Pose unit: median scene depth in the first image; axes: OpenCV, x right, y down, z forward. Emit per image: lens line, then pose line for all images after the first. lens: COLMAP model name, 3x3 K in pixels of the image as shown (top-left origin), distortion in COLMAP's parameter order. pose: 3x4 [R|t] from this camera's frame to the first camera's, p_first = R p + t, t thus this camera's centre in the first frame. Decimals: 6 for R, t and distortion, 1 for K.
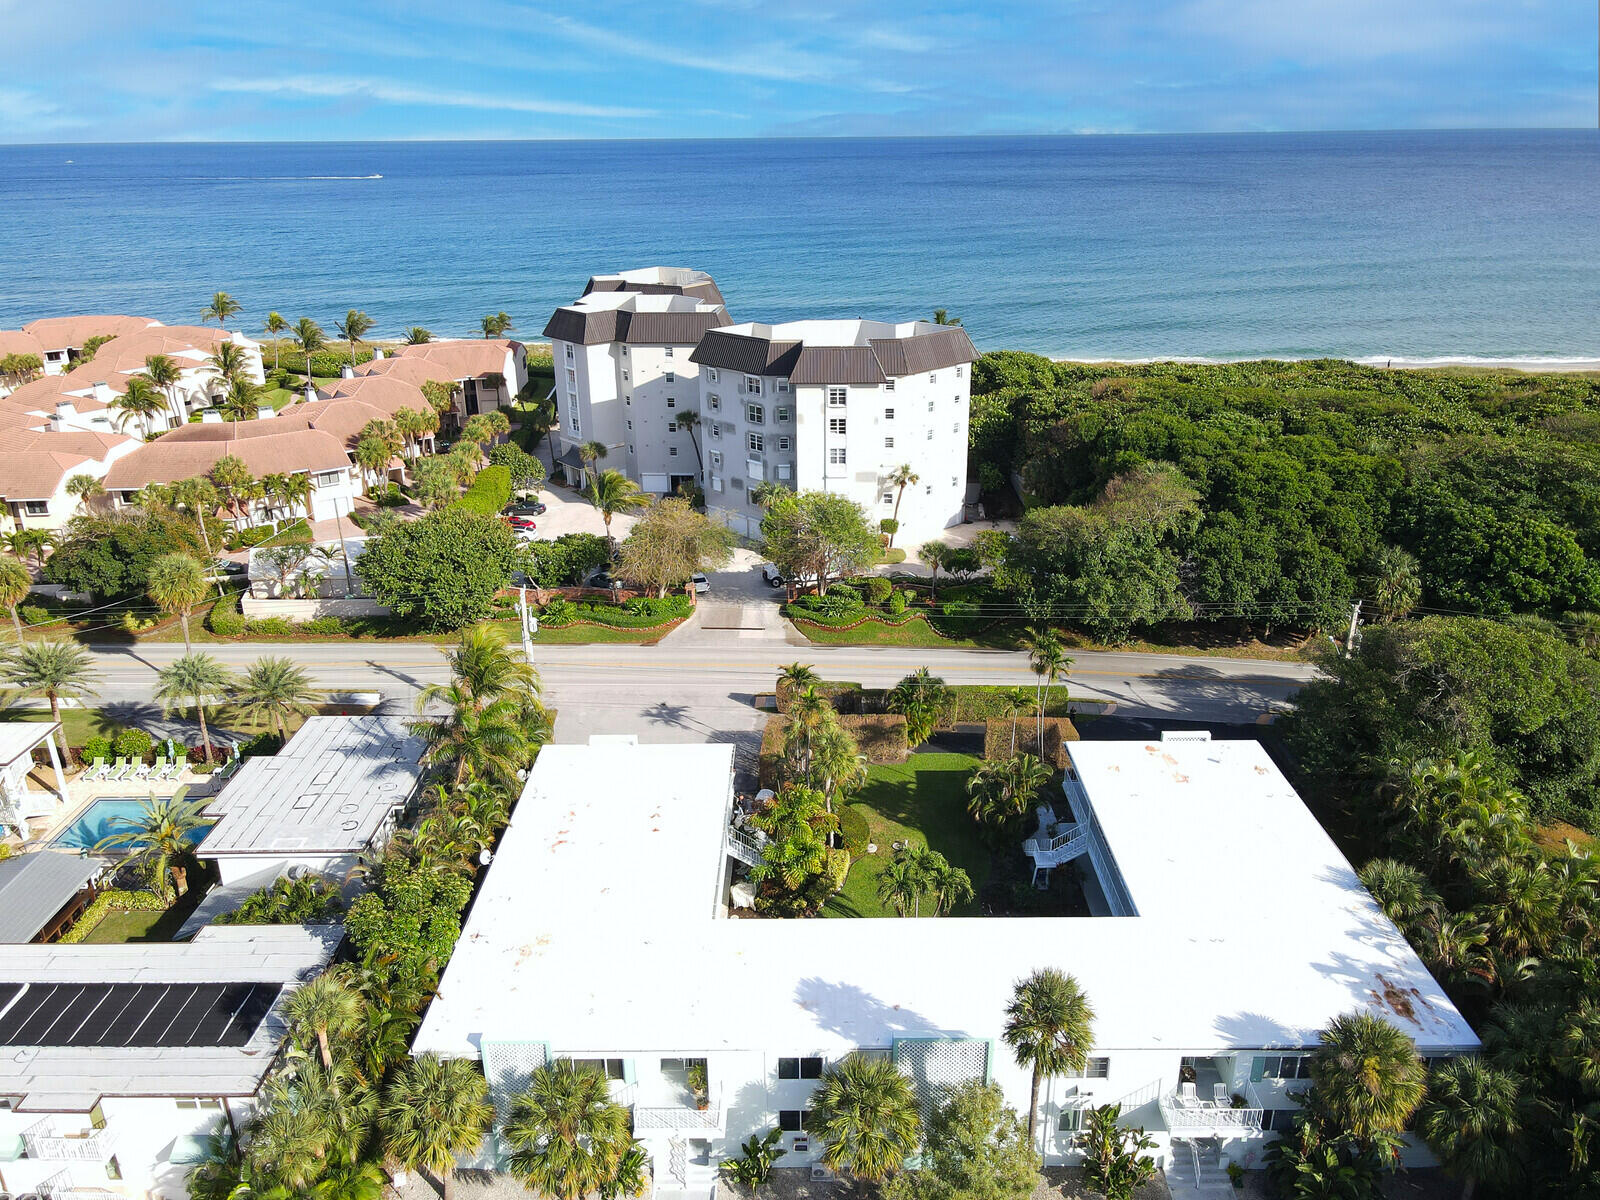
lens RADIAL K [[1170.2, 0, 802.1], [0, 1170.2, 613.3], [0, 0, 1]] dist [-0.006862, 0.030841]
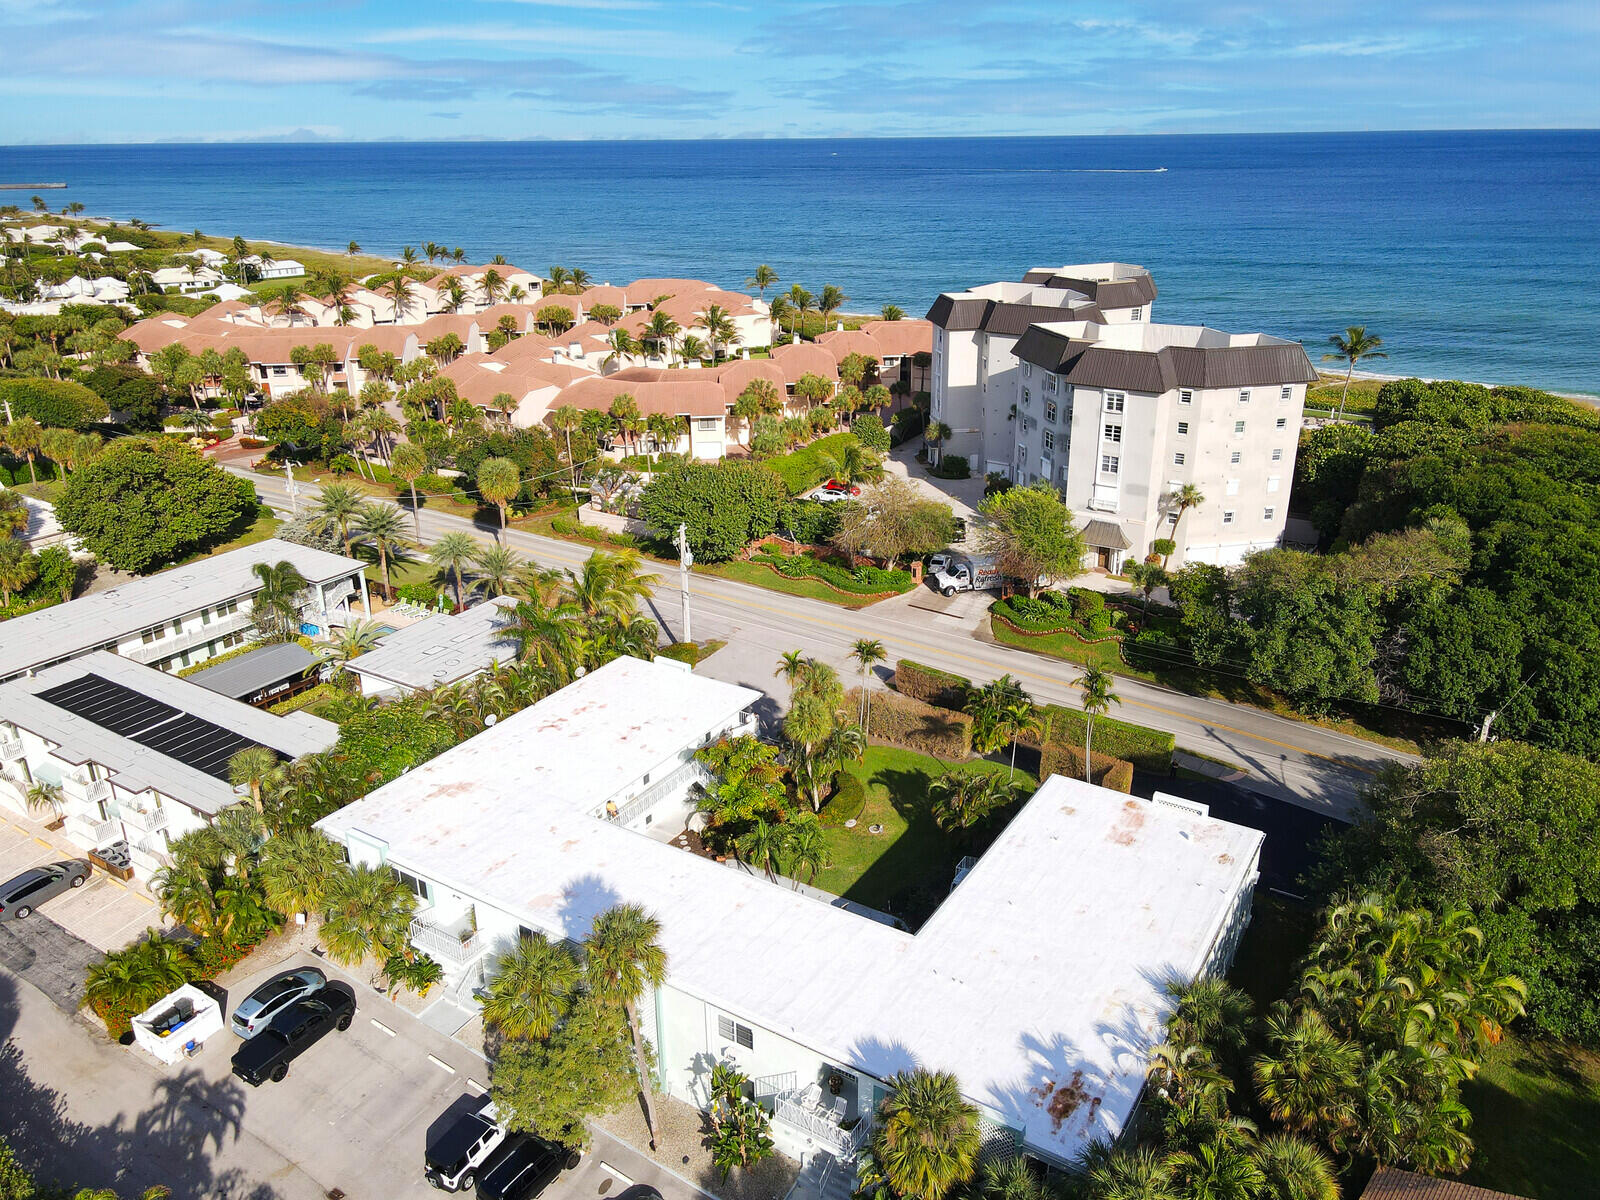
lens RADIAL K [[1170.2, 0, 799.4], [0, 1170.2, 595.1], [0, 0, 1]] dist [-0.006862, 0.030841]
pose [[0.847289, 0.195492, -0.493846, 0.335908], [-0.199107, 0.978902, 0.045897, -0.023561], [0.492399, 0.059441, 0.868337, 0.047584]]
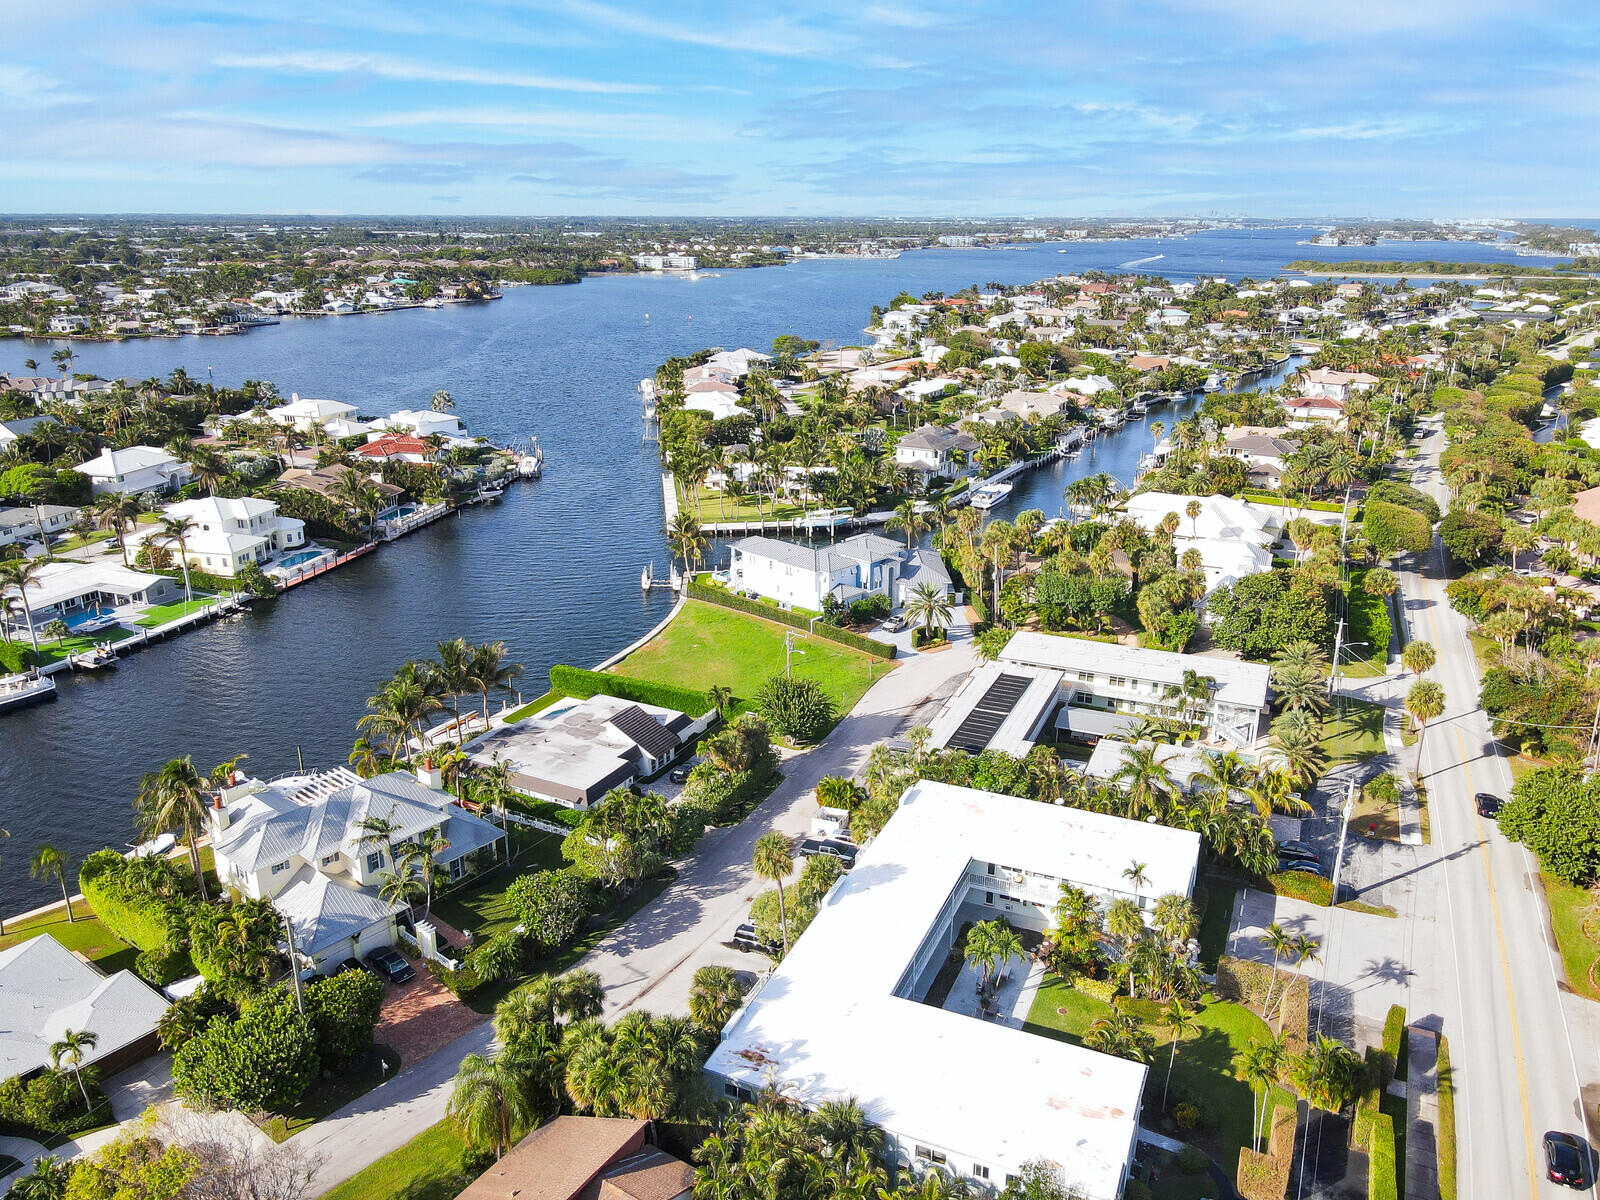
lens RADIAL K [[1170.2, 0, 805.9], [0, 1170.2, 603.7], [0, 0, 1]] dist [-0.006862, 0.030841]
pose [[-0.392245, 0.298590, -0.870050, 0.771046], [-0.349383, 0.826608, 0.441193, -0.398533], [0.850926, 0.477036, -0.219911, 0.529499]]
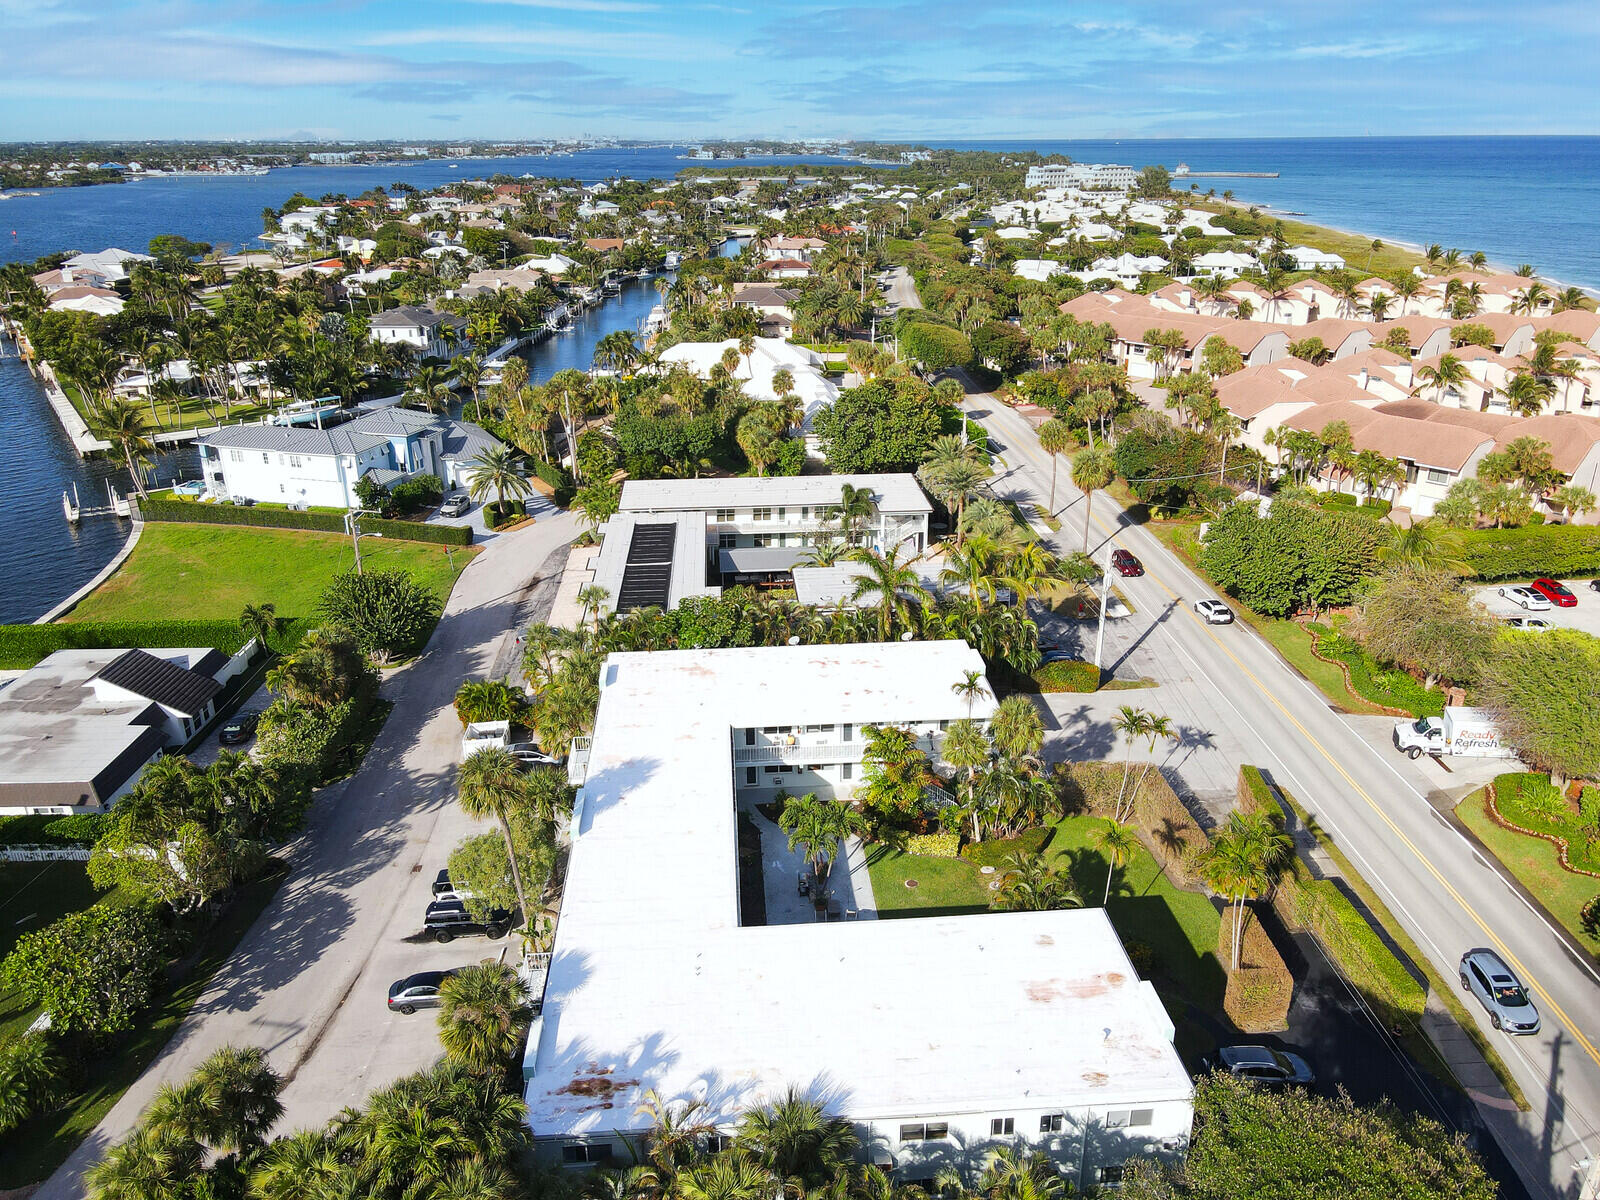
lens RADIAL K [[1170.2, 0, 811.5], [0, 1170.2, 603.4], [0, 0, 1]] dist [-0.006862, 0.030841]
pose [[0.089701, 0.379308, -0.920912, 0.581590], [-0.377227, 0.868691, 0.321055, -0.167510], [0.921767, 0.318593, 0.221008, 0.399134]]
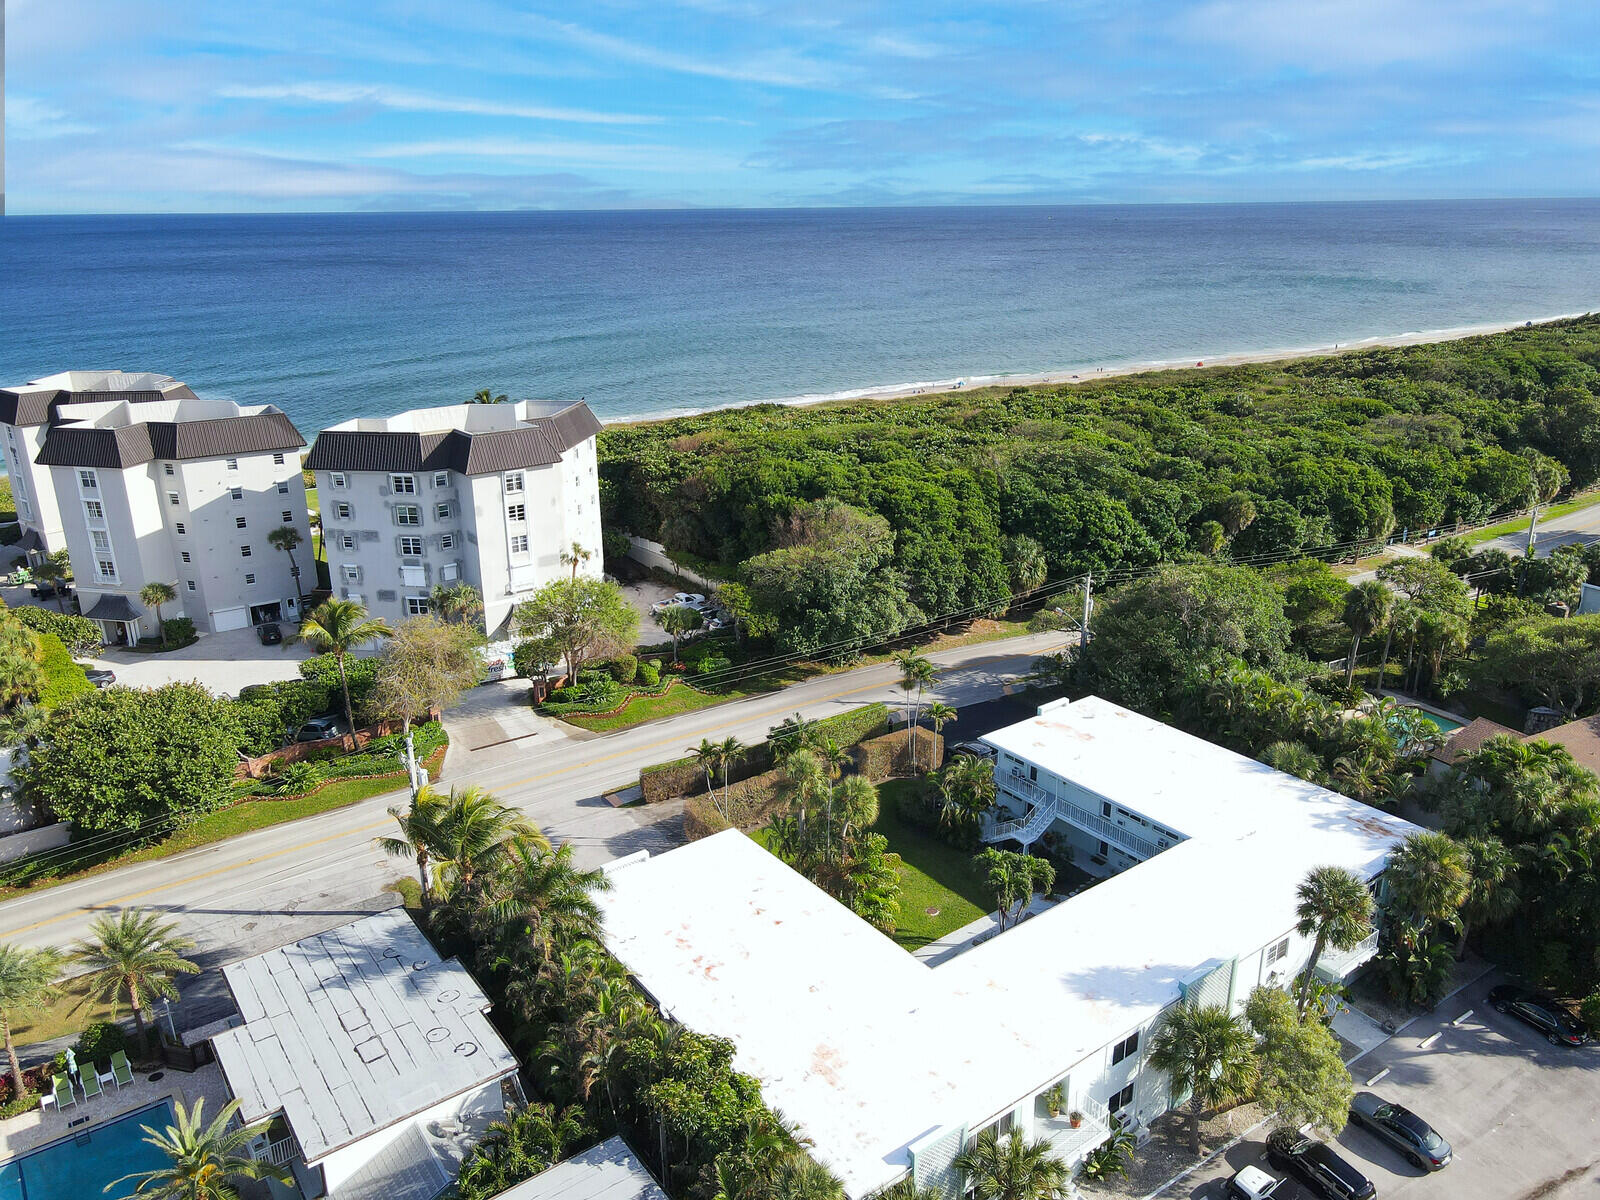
lens RADIAL K [[1170.2, 0, 812.5], [0, 1170.2, 612.9], [0, 0, 1]] dist [-0.006862, 0.030841]
pose [[0.800410, -0.198197, 0.565741, -0.354562], [0.231628, 0.972717, 0.013066, -0.040069], [-0.552895, 0.120584, 0.824480, 0.098686]]
